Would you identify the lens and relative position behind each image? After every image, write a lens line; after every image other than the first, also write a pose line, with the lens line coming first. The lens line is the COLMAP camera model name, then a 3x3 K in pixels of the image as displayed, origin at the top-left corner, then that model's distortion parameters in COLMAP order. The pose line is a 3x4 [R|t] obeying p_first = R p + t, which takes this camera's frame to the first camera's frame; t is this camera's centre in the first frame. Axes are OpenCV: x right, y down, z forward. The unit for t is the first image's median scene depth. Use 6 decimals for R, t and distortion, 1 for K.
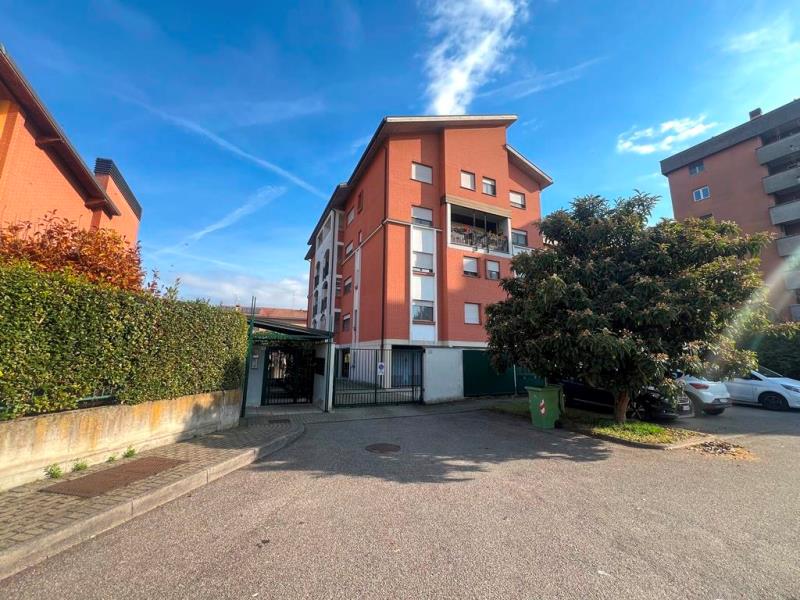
lens RADIAL K [[319.1, 0, 398.7], [0, 319.1, 299.2], [0, 0, 1]] dist [-0.001014, 0.000290]
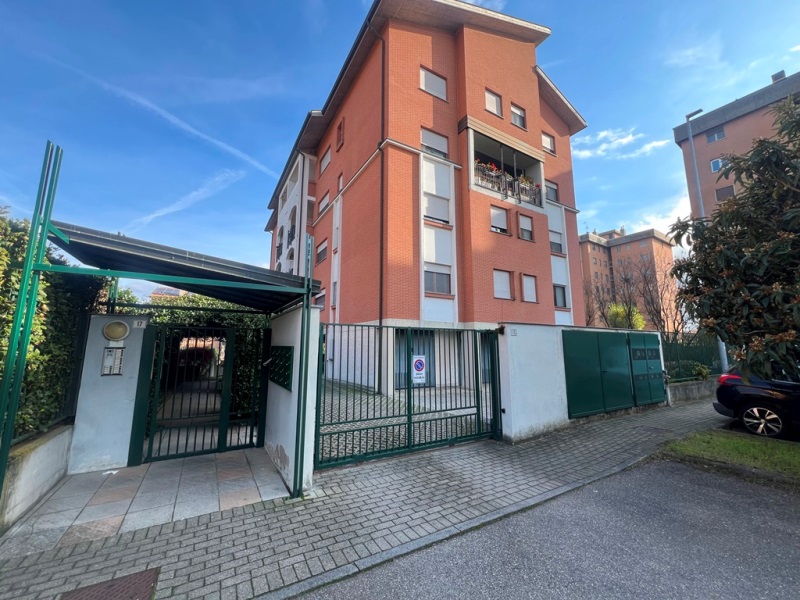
lens RADIAL K [[319.1, 0, 398.7], [0, 319.1, 299.2], [0, 0, 1]] dist [-0.001014, 0.000290]
pose [[0.994673, 0.006788, 0.102854, -0.072801], [-0.009651, 0.999579, 0.027360, 0.058393], [-0.102625, -0.028207, 0.994320, 0.303007]]
